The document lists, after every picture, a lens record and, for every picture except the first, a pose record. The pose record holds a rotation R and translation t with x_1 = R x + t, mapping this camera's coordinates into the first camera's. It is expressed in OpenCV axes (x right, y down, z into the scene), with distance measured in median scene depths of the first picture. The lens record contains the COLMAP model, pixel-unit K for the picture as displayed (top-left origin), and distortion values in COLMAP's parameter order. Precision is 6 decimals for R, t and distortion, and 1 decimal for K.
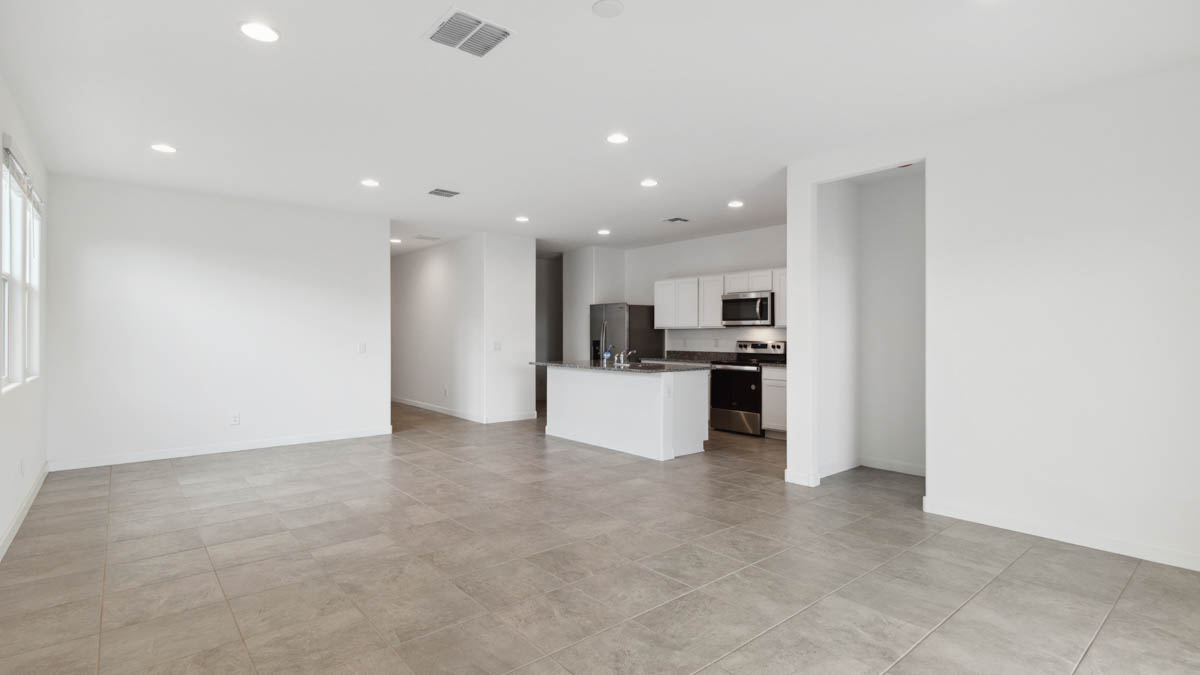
lens RADIAL K [[569.6, 0, 596.5], [0, 569.6, 325.3], [0, 0, 1]] dist [0.001265, 0.000379]
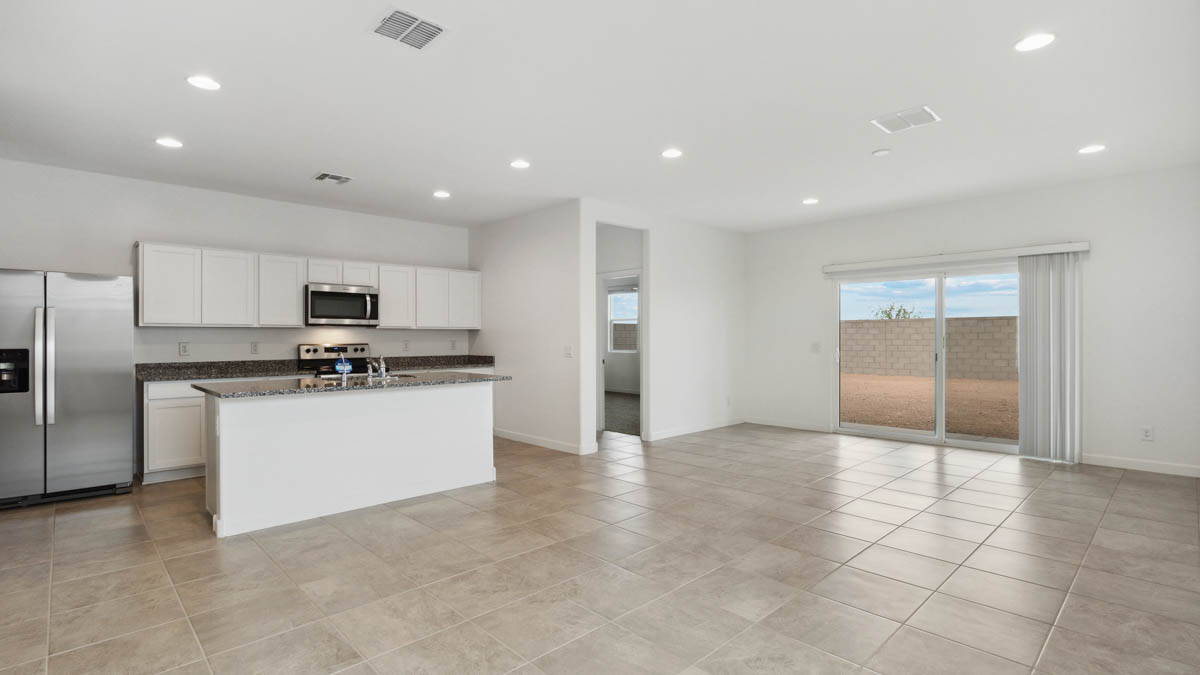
lens RADIAL K [[559.8, 0, 594.2], [0, 559.8, 339.2], [0, 0, 1]] dist [0.000768, 0.000008]
pose [[-0.061185, -0.005337, 0.998112, -0.979452], [-0.015377, 0.999872, 0.004404, 0.020001], [-0.998008, -0.015079, -0.061259, 1.173868]]
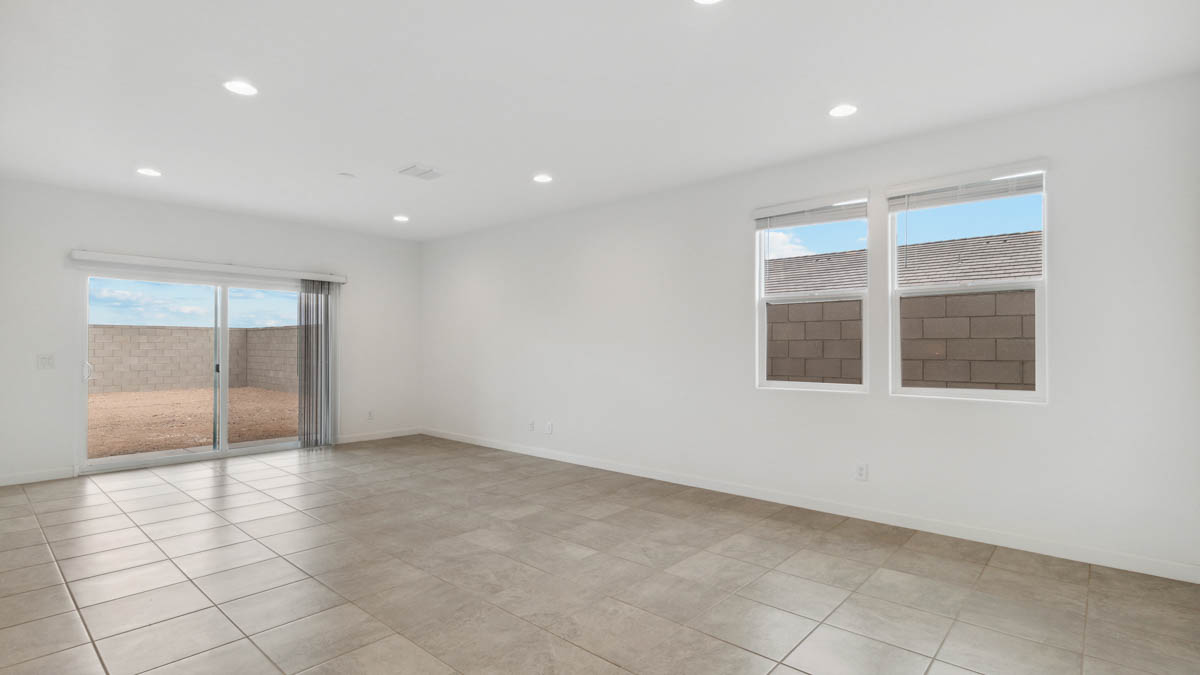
lens RADIAL K [[568.5, 0, 600.0], [0, 568.5, 337.5], [0, 0, 1]] dist [0.000581, 0.000180]
pose [[-0.989390, -0.006768, -0.145124, -0.318787], [-0.001676, 0.999380, -0.035182, 0.031894], [0.145272, -0.034565, -0.988788, 1.767022]]
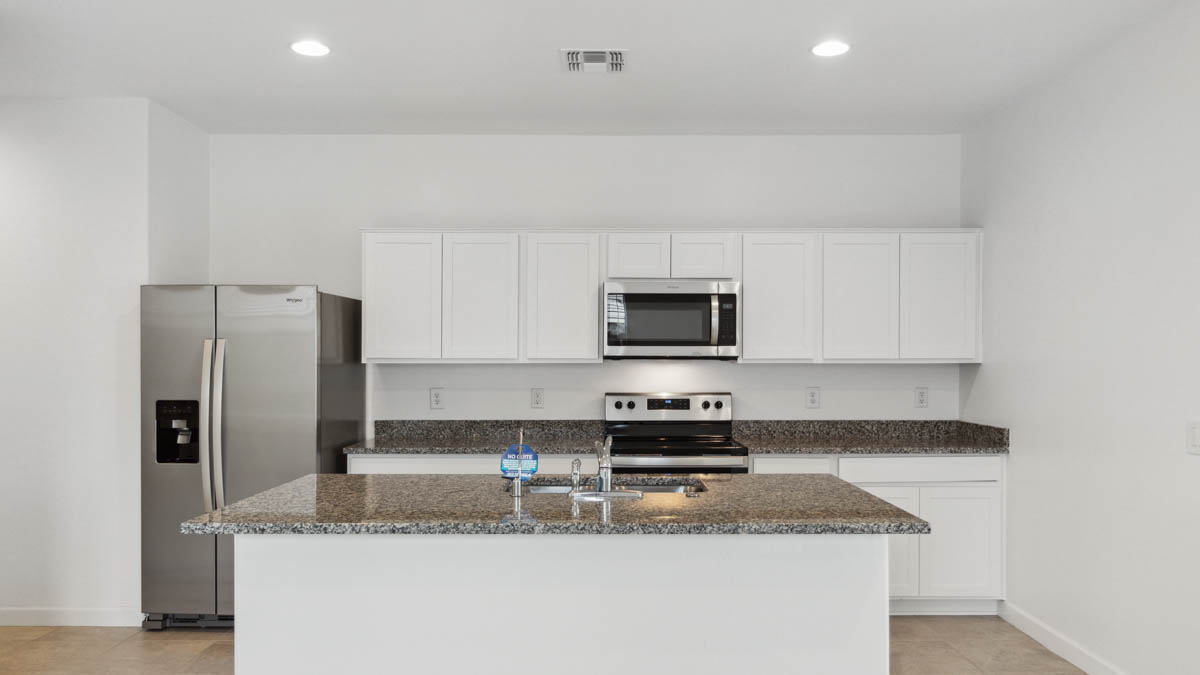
lens RADIAL K [[860.0, 0, 600.2], [0, 860.0, 373.5], [0, 0, 1]] dist [0.006809, 0.000736]
pose [[0.643680, -0.011467, 0.765209, -0.446410], [-0.012472, 0.999598, 0.025471, -0.005822], [-0.765193, -0.025939, 0.643278, 1.074209]]
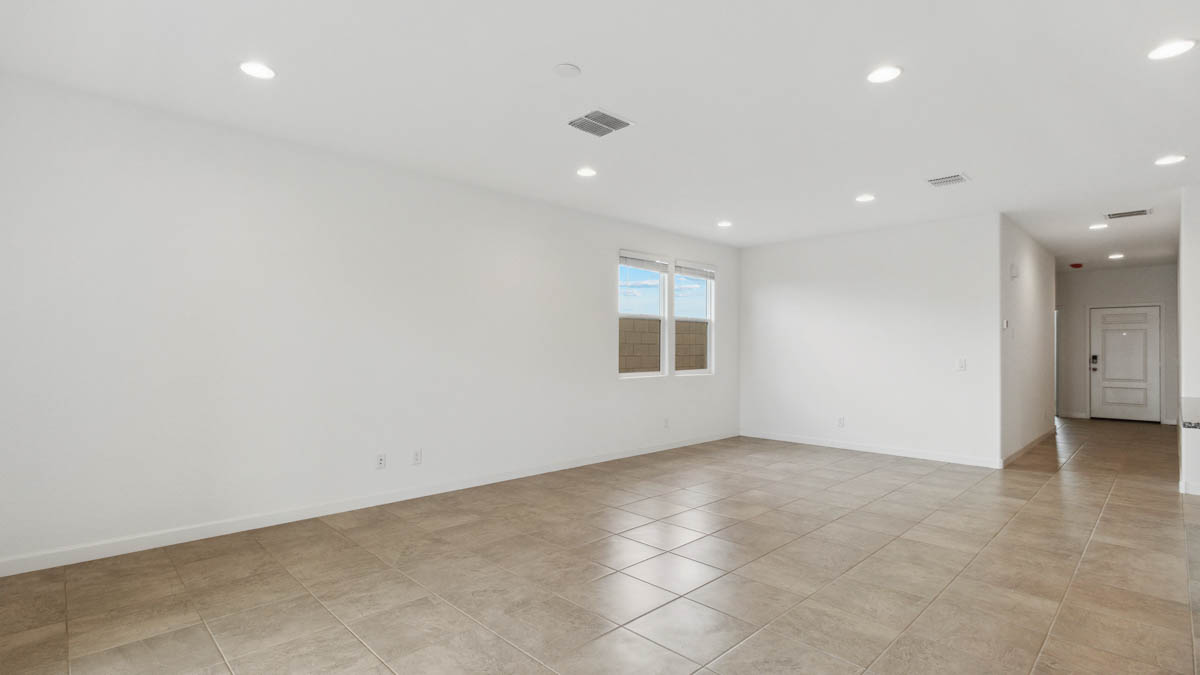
lens RADIAL K [[559.8, 0, 594.2], [0, 559.8, 339.2], [0, 0, 1]] dist [0.000768, 0.000008]
pose [[0.069642, -0.018044, -0.997409, 0.687304], [0.013051, 0.999767, -0.017175, 0.010574], [0.997487, -0.011821, 0.069861, 0.572343]]
